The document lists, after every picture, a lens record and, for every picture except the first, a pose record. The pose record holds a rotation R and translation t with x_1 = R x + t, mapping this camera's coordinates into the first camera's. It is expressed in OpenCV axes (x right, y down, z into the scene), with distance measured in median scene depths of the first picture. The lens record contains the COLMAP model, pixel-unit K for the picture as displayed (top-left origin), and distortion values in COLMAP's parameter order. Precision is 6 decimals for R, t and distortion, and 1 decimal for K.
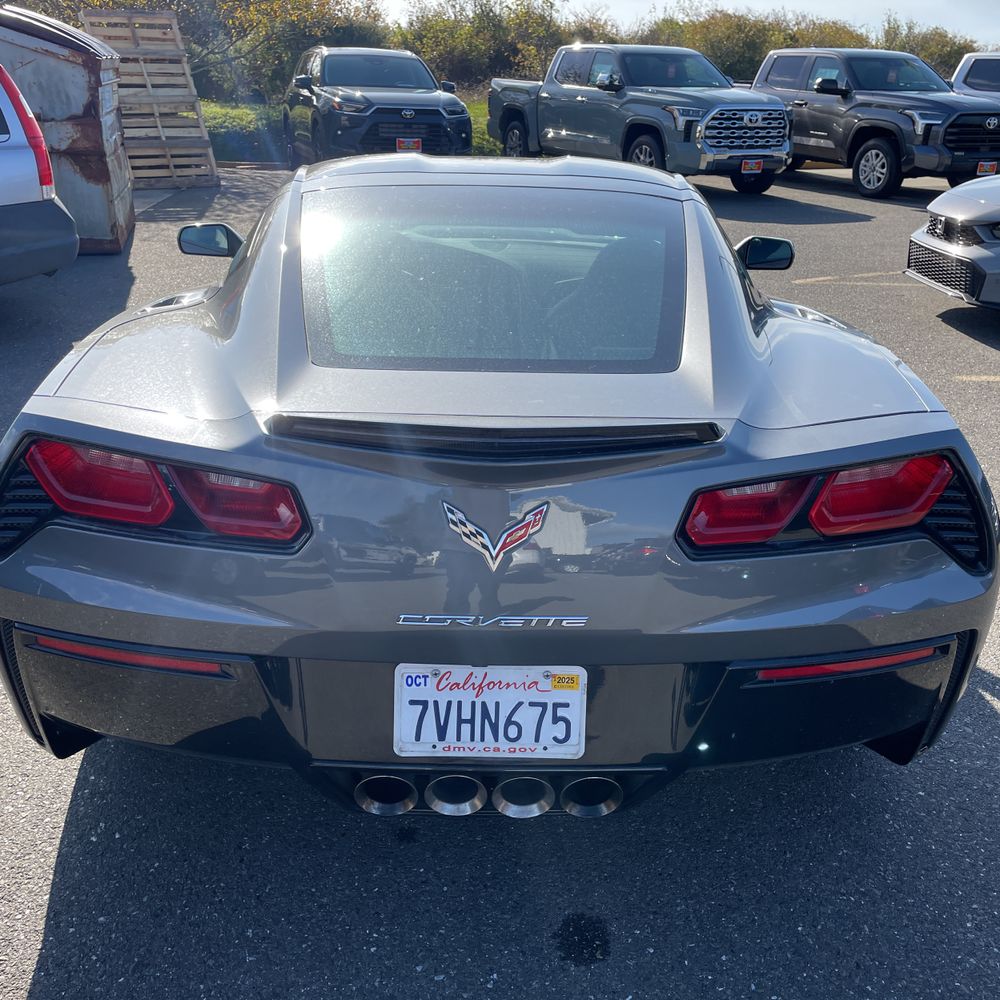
lens RADIAL K [[1025.5, 0, 499.2], [0, 1025.5, 488.3], [0, 0, 1]] dist [0.025263, 0.000000]
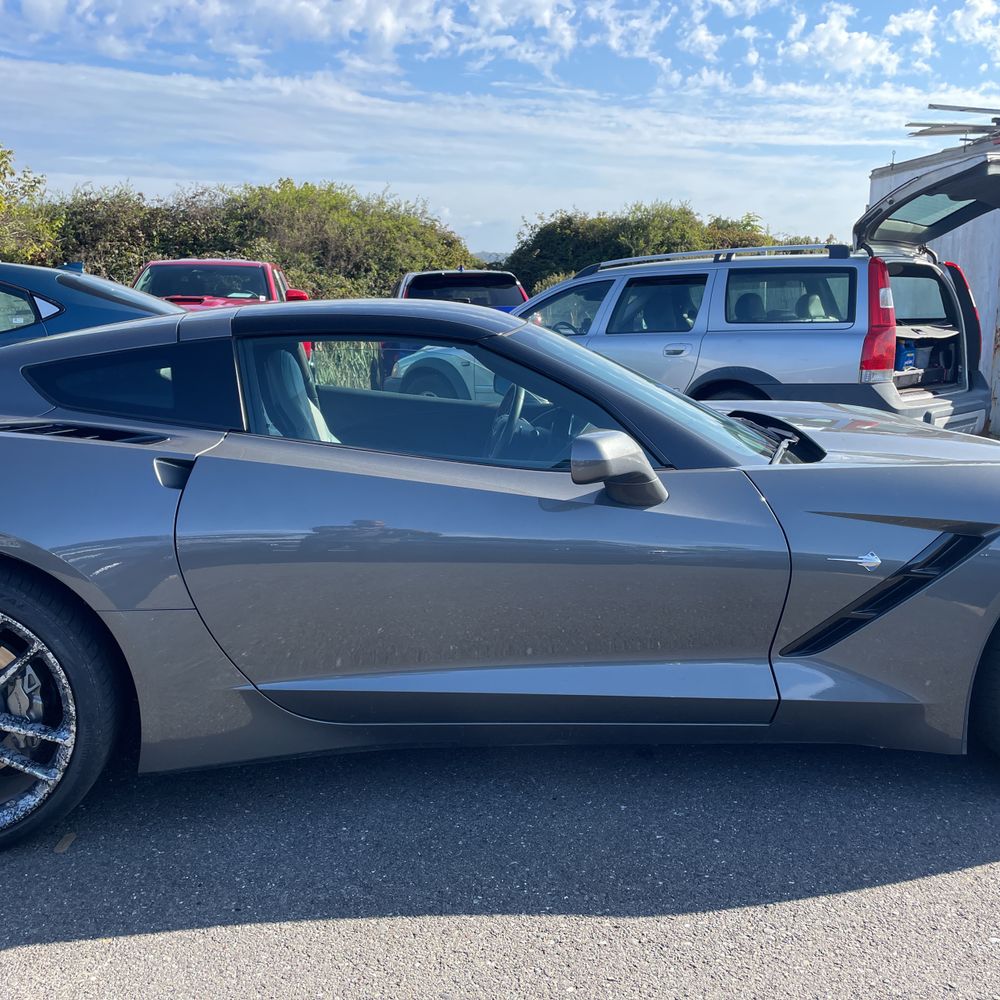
lens RADIAL K [[1025.5, 0, 496.2], [0, 1025.5, 495.0], [0, 0, 1]] dist [0.025263, 0.000000]
pose [[0.076157, 0.156609, -0.984720, 0.463216], [-0.364362, 0.923659, 0.118719, -0.137390], [0.928138, 0.349753, 0.127405, 0.472186]]
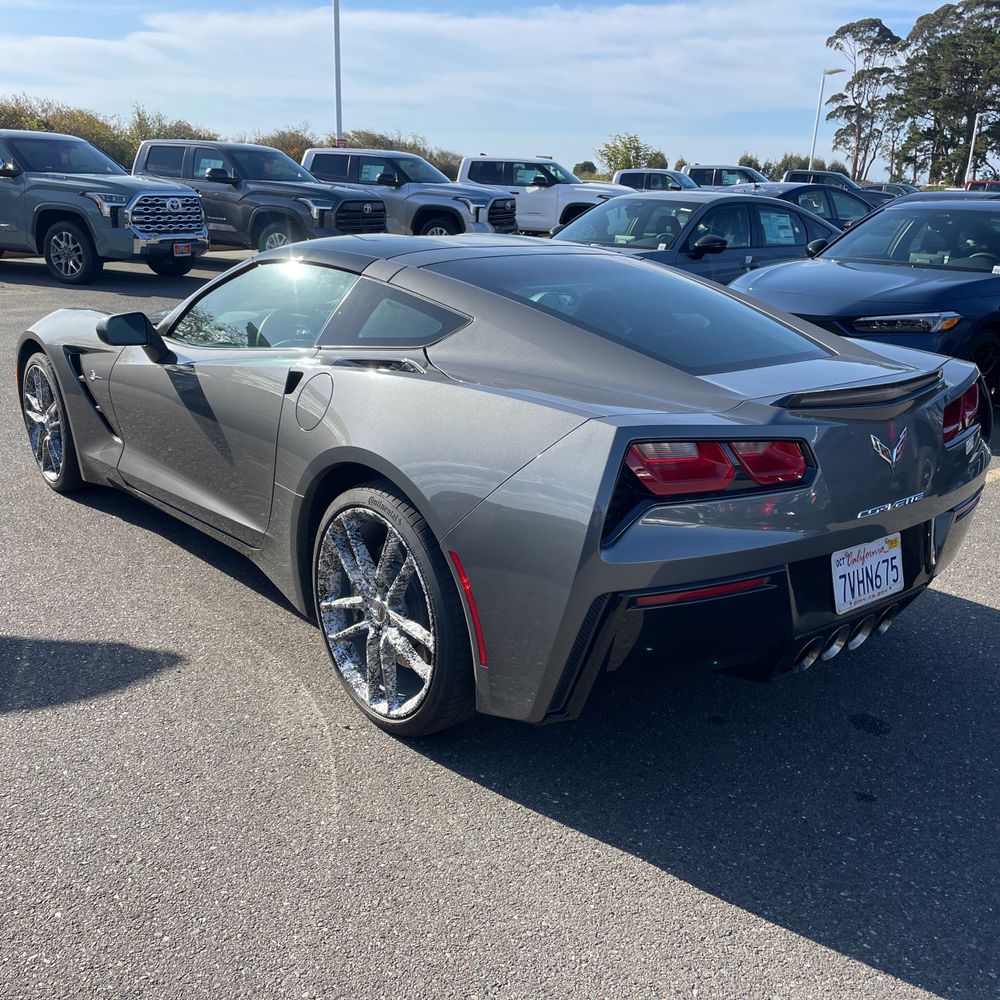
lens RADIAL K [[1025.5, 0, 505.6], [0, 1025.5, 514.3], [0, 0, 1]] dist [0.025263, 0.000000]
pose [[0.774176, -0.190906, 0.603496, -0.339382], [0.222661, 0.974632, 0.022676, -0.006569], [-0.592515, 0.116820, 0.797044, 0.017810]]
